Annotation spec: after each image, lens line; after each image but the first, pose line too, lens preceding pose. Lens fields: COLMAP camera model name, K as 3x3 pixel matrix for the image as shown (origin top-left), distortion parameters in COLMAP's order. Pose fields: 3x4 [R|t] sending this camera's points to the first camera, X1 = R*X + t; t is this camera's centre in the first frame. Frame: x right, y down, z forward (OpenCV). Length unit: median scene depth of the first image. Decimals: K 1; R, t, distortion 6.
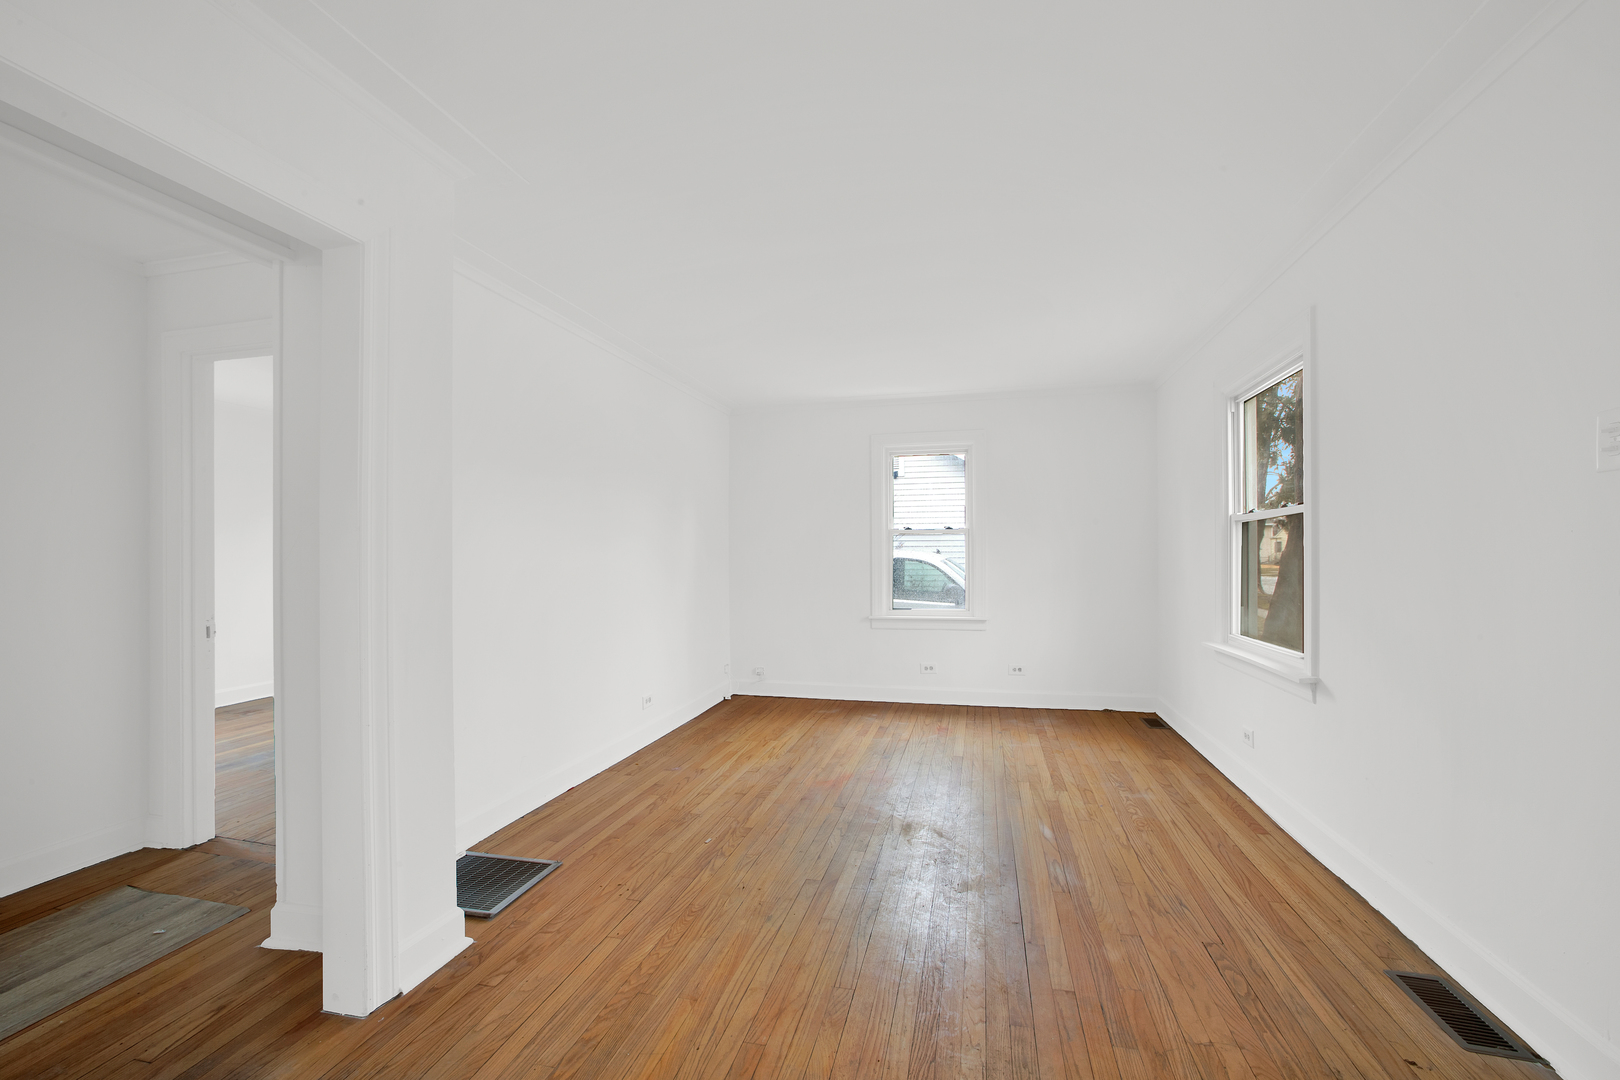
lens RADIAL K [[655.6, 0, 810.0], [0, 655.6, 540.0], [0, 0, 1]] dist [-0.013233, 0.000063]
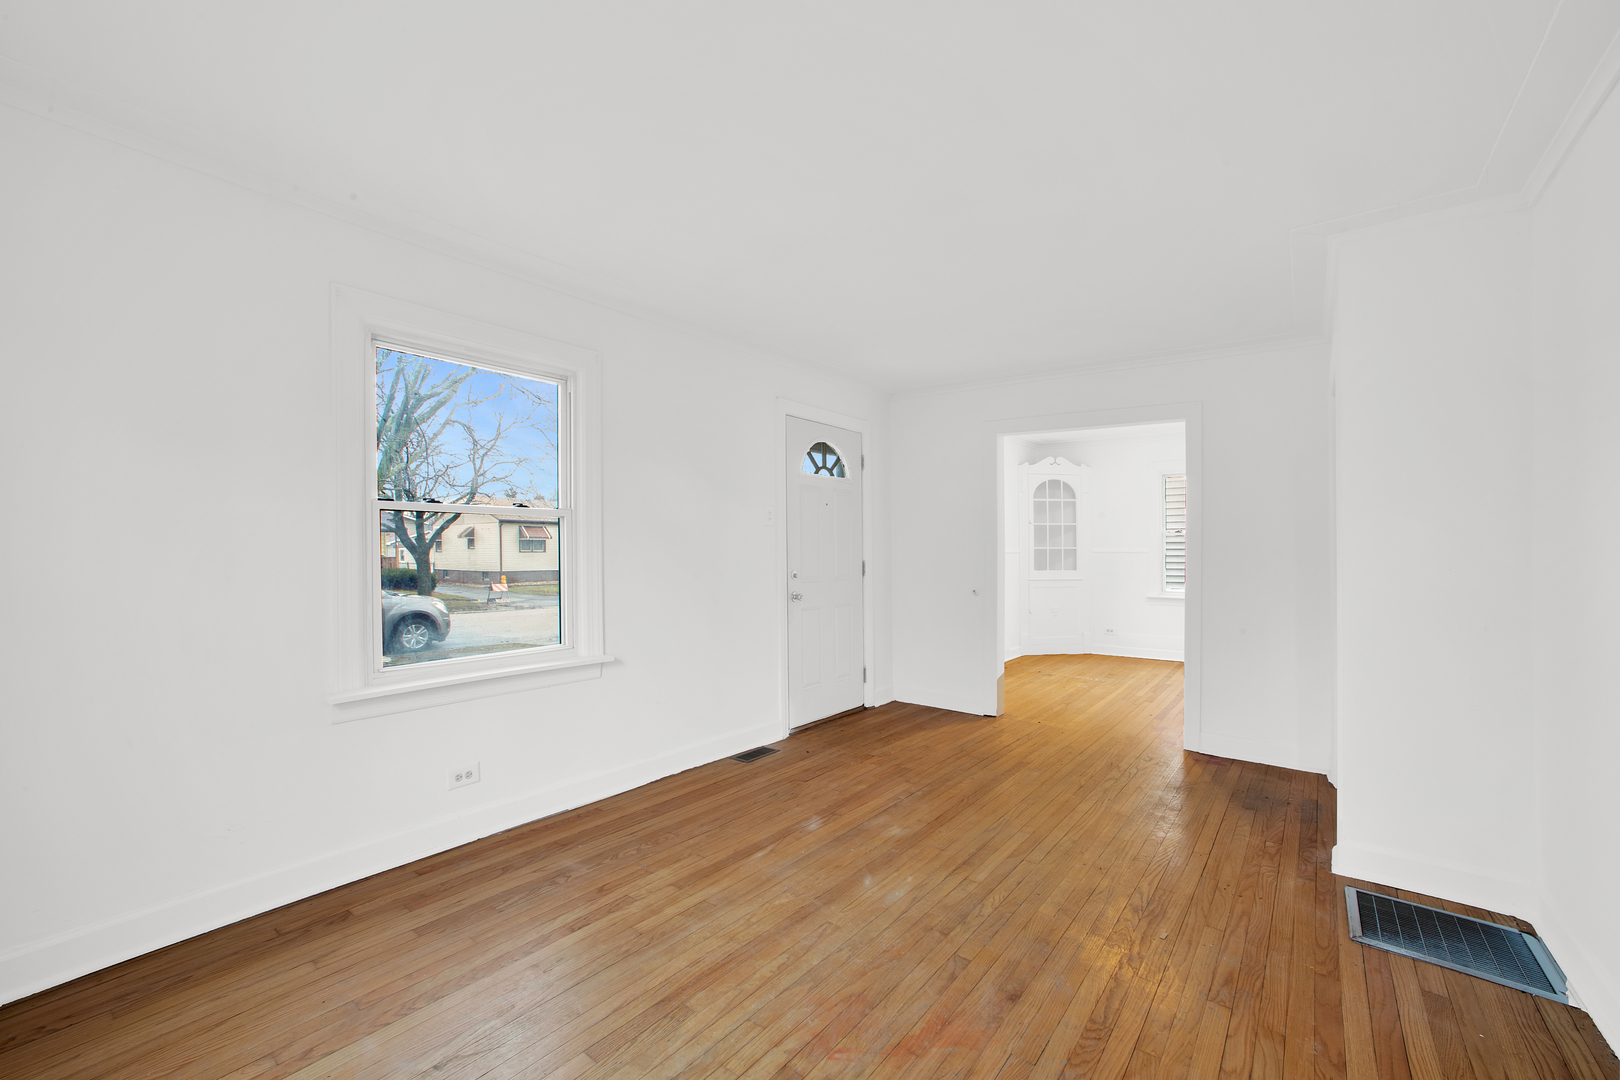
lens RADIAL K [[679.8, 0, 810.0], [0, 679.8, 540.0], [0, 0, 1]] dist [0.021850, 0.000404]
pose [[-0.915655, 0.008387, 0.401878, -0.098218], [-0.010273, 0.998967, -0.044255, 0.037719], [-0.401834, -0.044651, -0.914623, 1.819476]]
